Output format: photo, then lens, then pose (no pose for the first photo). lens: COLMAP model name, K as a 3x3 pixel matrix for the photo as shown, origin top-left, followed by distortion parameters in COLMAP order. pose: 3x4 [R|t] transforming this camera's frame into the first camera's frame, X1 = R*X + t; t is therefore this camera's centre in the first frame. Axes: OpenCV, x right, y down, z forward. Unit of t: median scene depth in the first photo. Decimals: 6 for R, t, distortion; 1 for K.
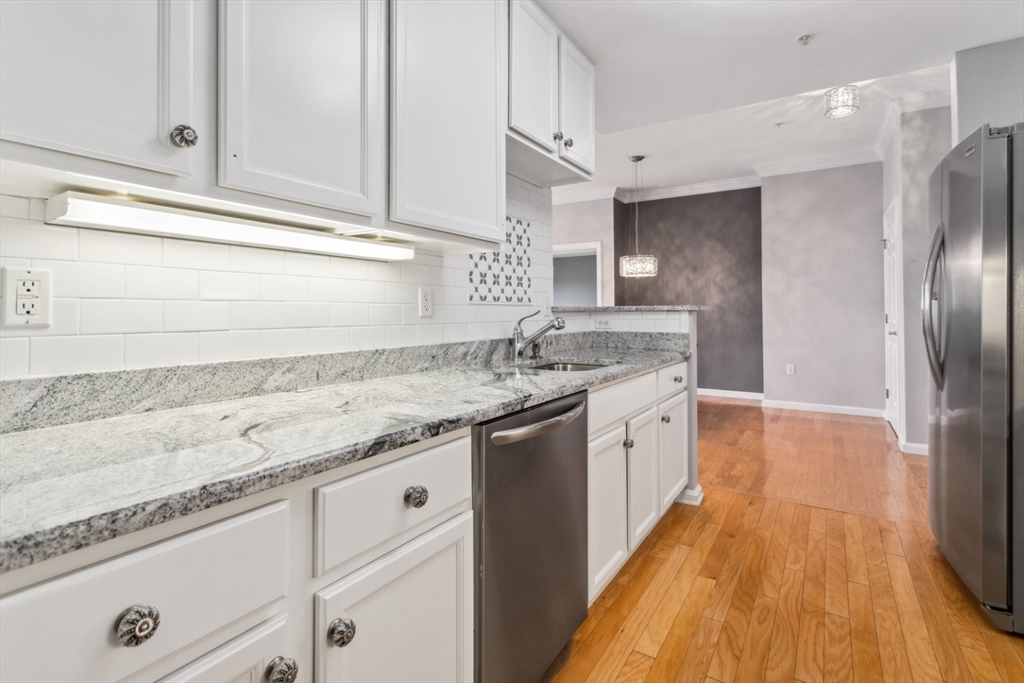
lens RADIAL K [[492.8, 0, 515.0], [0, 492.8, 302.5], [0, 0, 1]] dist [0.001269, -0.000109]
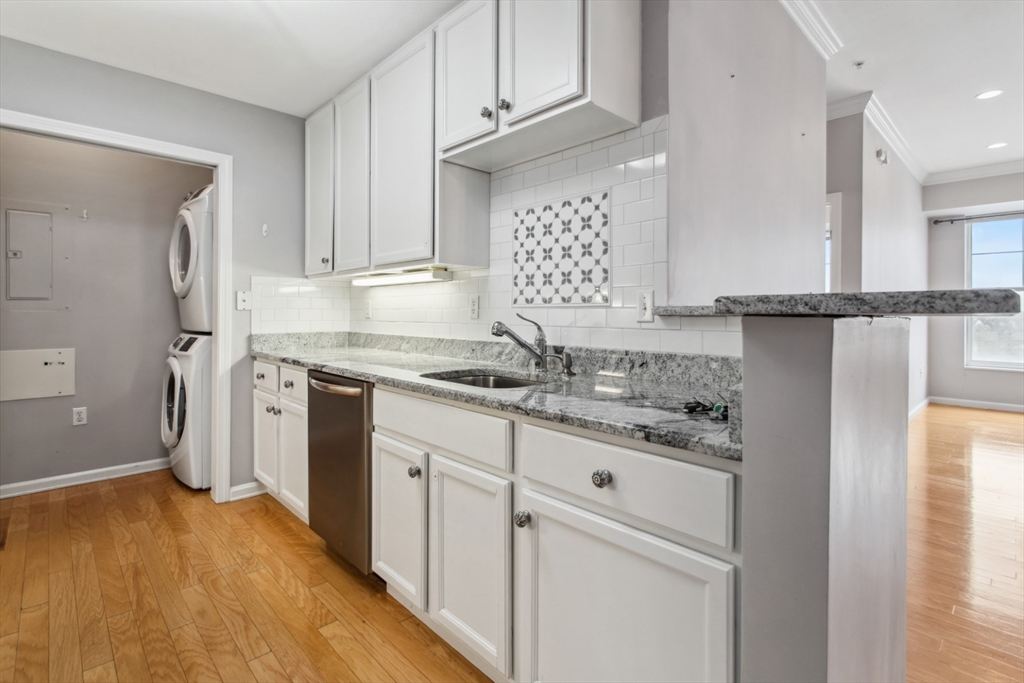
lens RADIAL K [[487.7, 0, 516.9], [0, 487.7, 312.3], [0, 0, 1]] dist [0.001686, 0.001600]
pose [[-0.235519, 0.001636, -0.971868, 0.906233], [0.017015, 0.999852, -0.002440, 0.016491], [0.971721, -0.017111, -0.235512, 1.244005]]
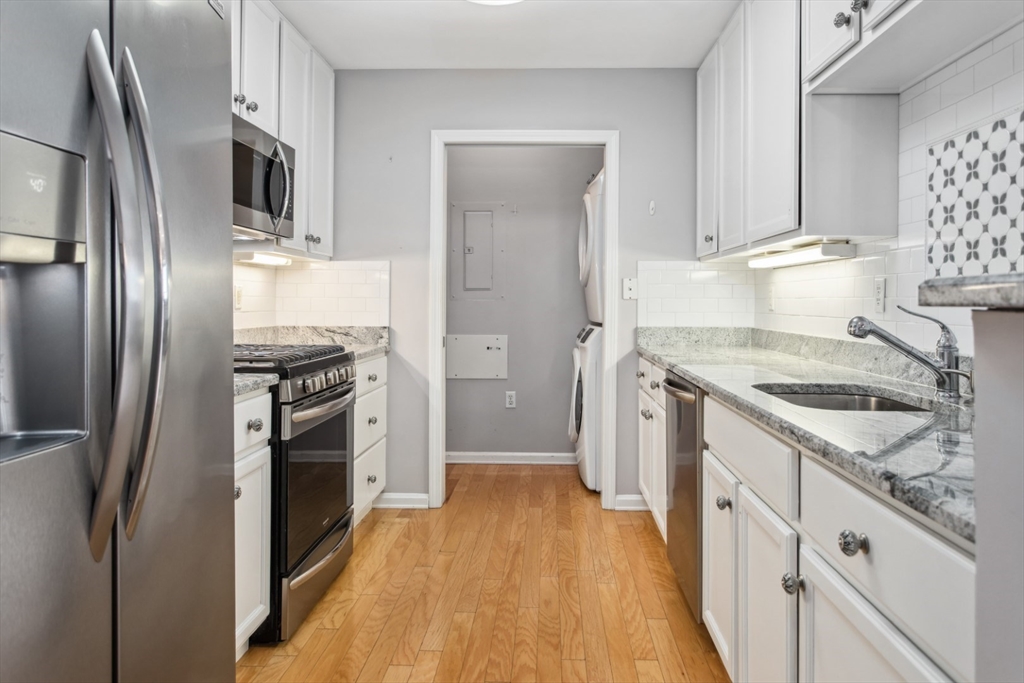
lens RADIAL K [[677.0, 0, 531.1], [0, 677.0, 293.7], [0, 0, 1]] dist [-0.000831, 0.000429]
pose [[-0.857062, -0.007969, -0.515152, 0.845159], [0.005914, 0.999662, -0.025303, 0.020630], [0.515179, -0.024733, -0.856725, 1.506156]]
